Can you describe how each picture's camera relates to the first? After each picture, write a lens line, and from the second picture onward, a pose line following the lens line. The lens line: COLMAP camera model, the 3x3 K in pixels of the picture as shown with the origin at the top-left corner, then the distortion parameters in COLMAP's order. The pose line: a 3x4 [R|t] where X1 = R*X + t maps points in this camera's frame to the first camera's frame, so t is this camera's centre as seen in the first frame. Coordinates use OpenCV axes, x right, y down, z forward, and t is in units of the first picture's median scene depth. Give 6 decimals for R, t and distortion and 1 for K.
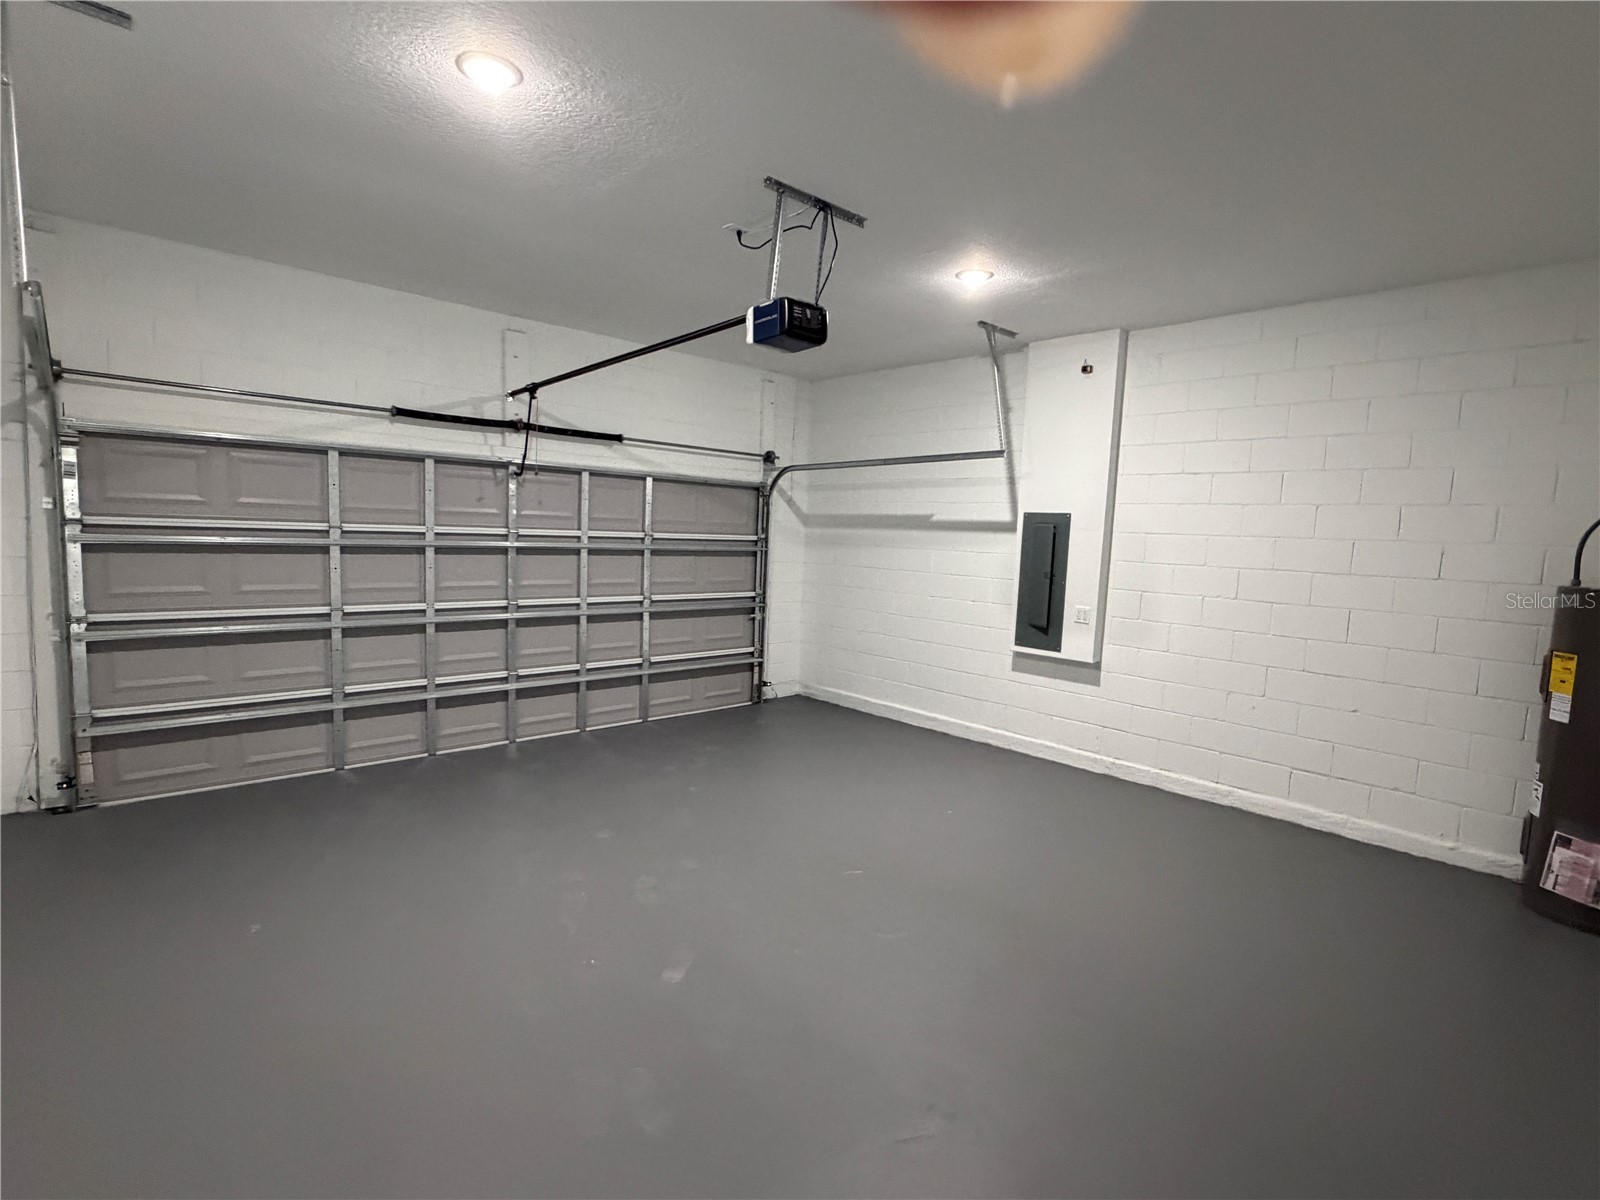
lens RADIAL K [[781.0, 0, 800.0], [0, 781.0, 600.0], [0, 0, 1]] dist [0.000905, 0.000062]
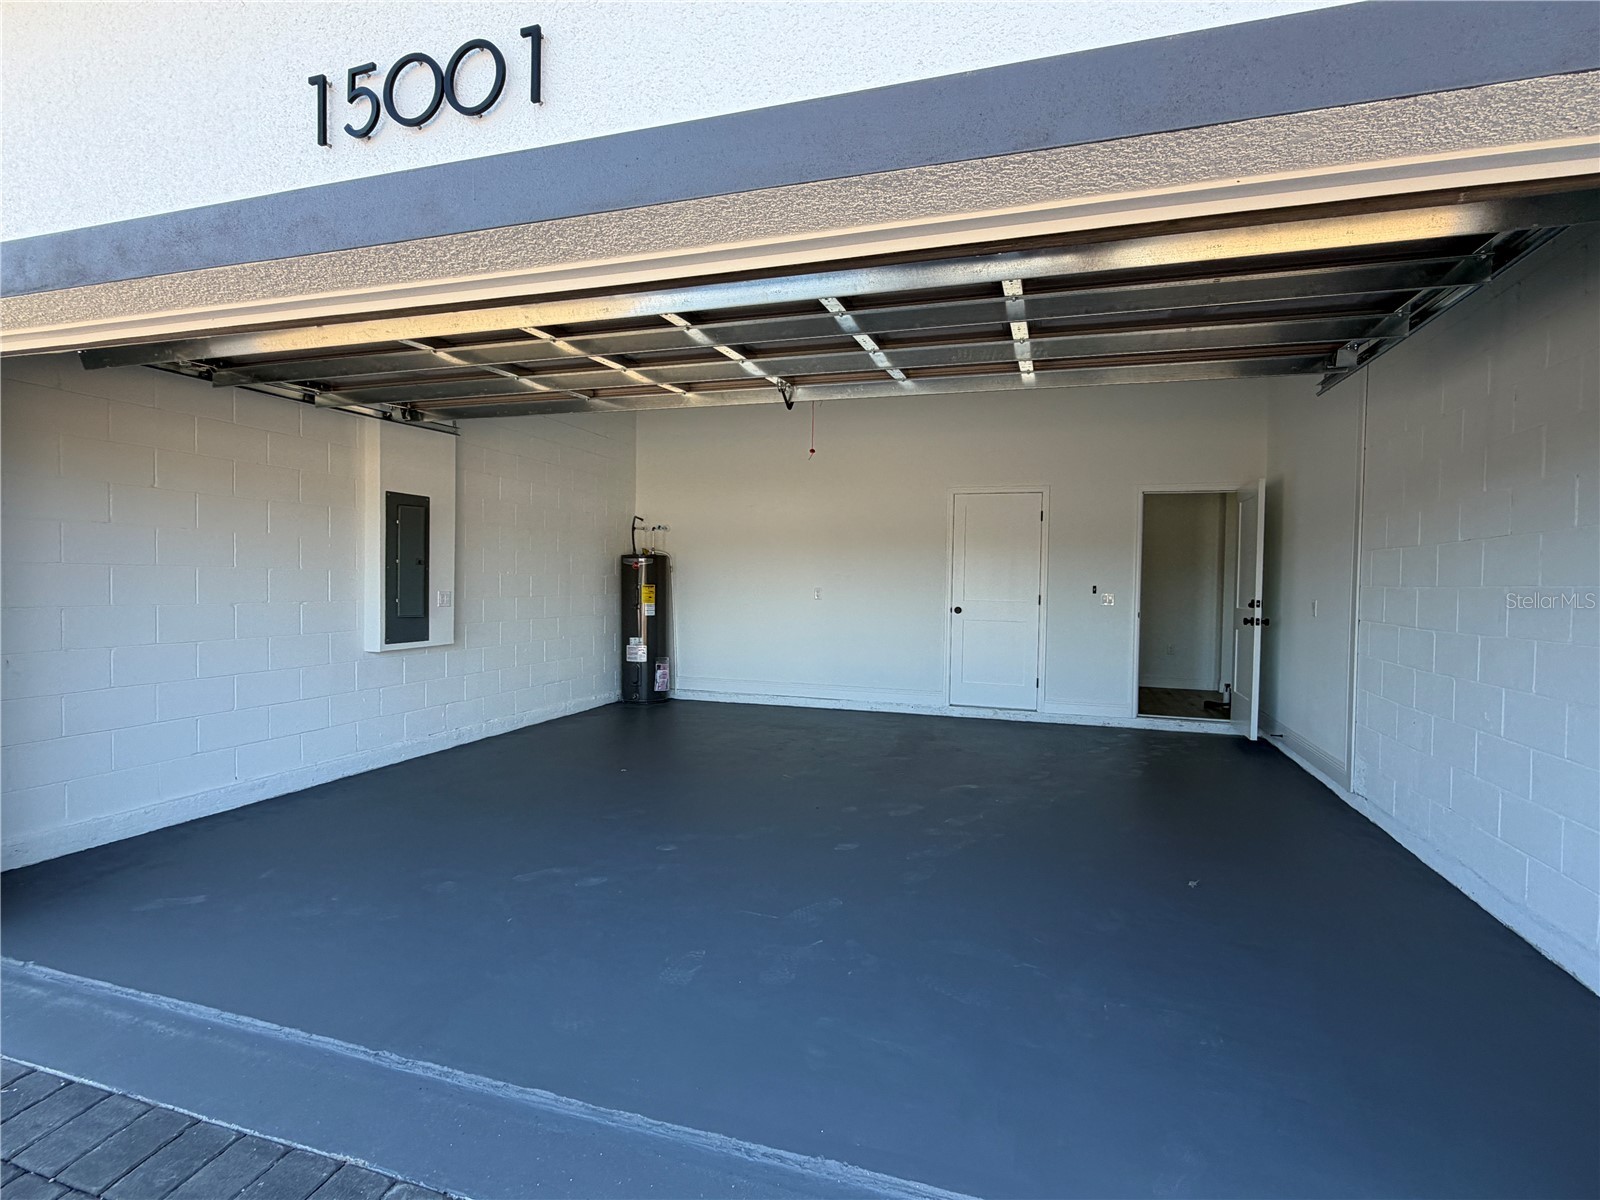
lens RADIAL K [[781.0, 0, 800.0], [0, 781.0, 600.0], [0, 0, 1]] dist [0.000905, 0.000062]
pose [[-0.493813, -0.067328, 0.866958, -0.881011], [0.045940, 0.993586, 0.103329, -0.074757], [-0.868354, 0.090853, -0.487553, 1.298550]]
